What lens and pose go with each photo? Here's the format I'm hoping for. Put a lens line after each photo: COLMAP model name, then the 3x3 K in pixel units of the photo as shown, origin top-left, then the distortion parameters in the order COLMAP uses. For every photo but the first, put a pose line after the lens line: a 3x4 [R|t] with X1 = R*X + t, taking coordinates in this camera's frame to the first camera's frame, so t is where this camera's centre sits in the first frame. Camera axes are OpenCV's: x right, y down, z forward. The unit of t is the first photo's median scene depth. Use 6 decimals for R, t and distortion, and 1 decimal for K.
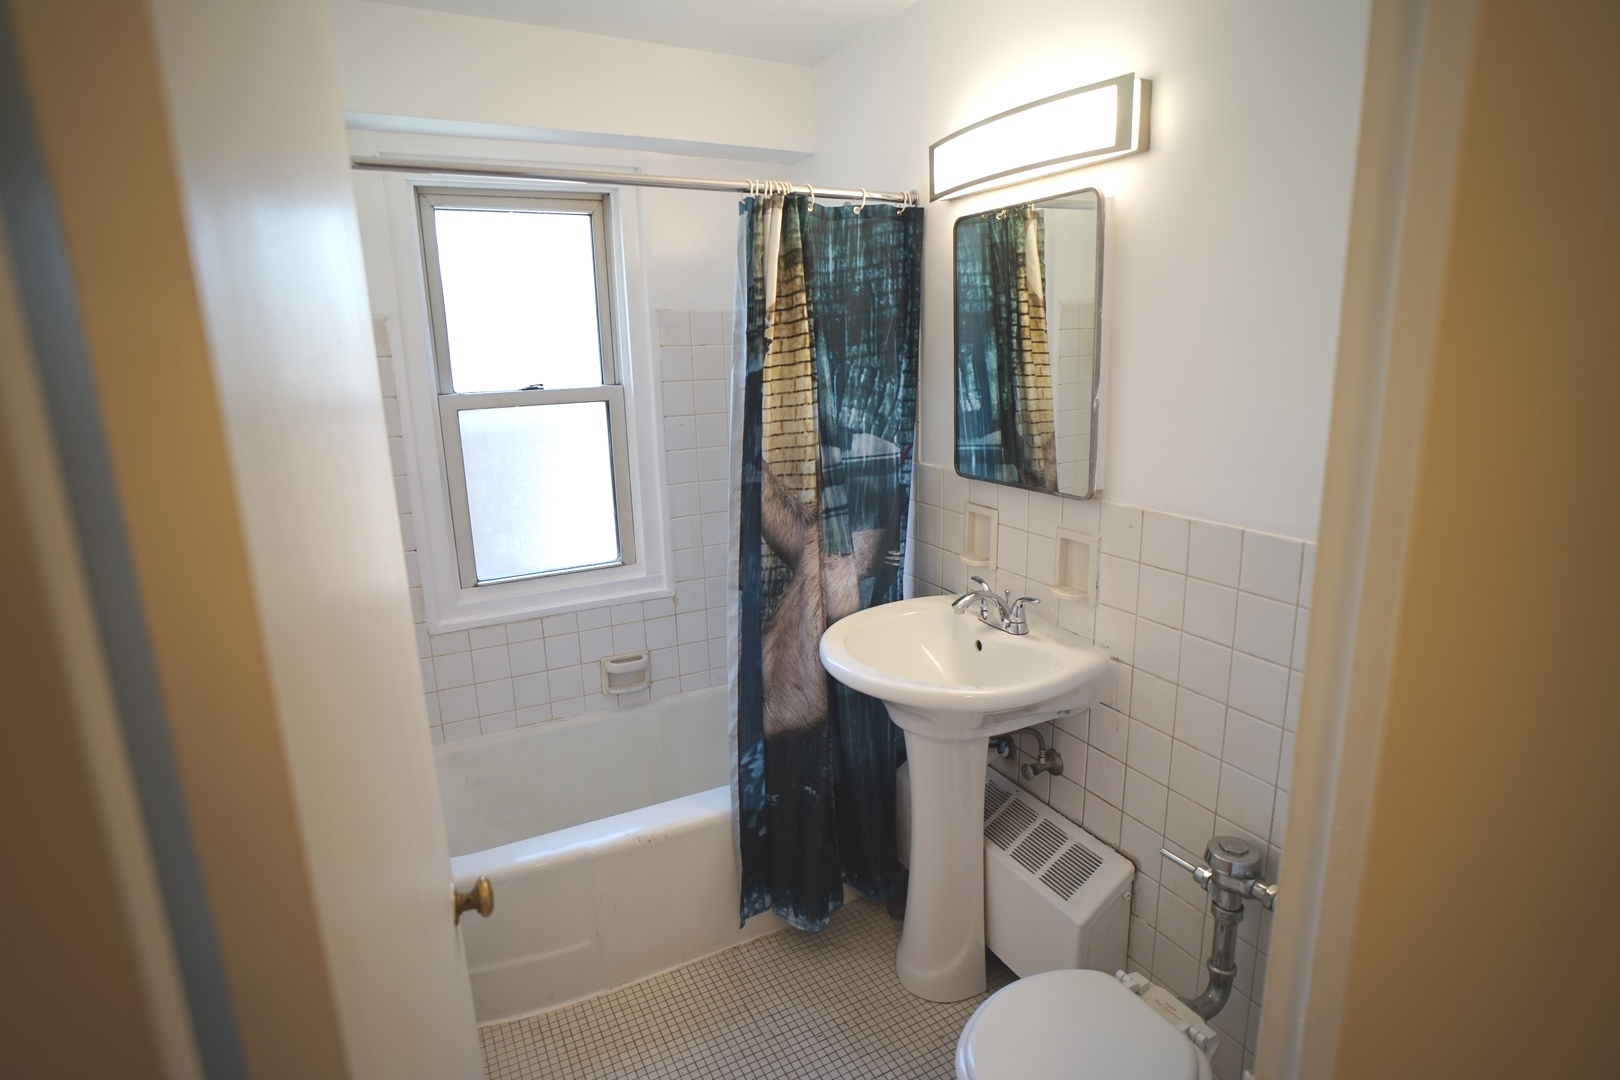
lens RADIAL K [[845.2, 0, 810.6], [0, 845.2, 542.0], [0, 0, 1]] dist [-0.035423, 0.008452]
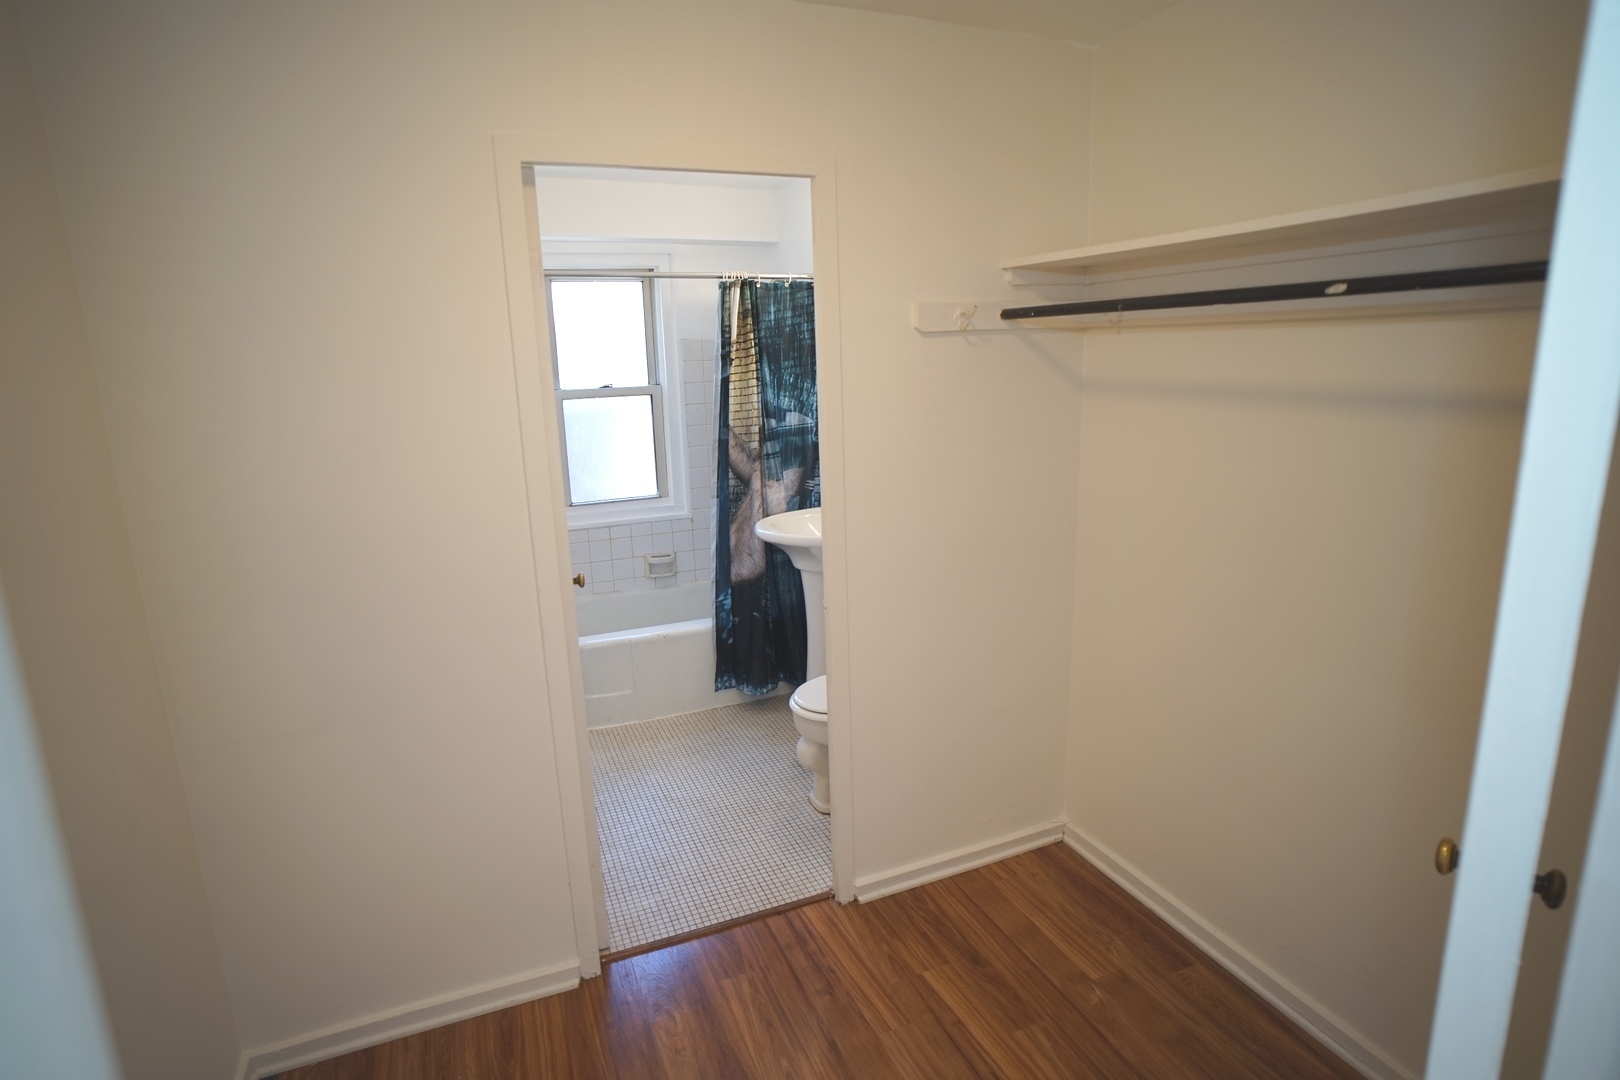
lens RADIAL K [[845.2, 0, 811.8], [0, 845.2, 537.7], [0, 0, 1]] dist [-0.035423, 0.008452]
pose [[0.996408, 0.013415, -0.083616, 0.259690], [-0.014462, 0.999824, -0.011926, 0.154698], [0.083441, 0.013092, 0.996427, -0.742626]]
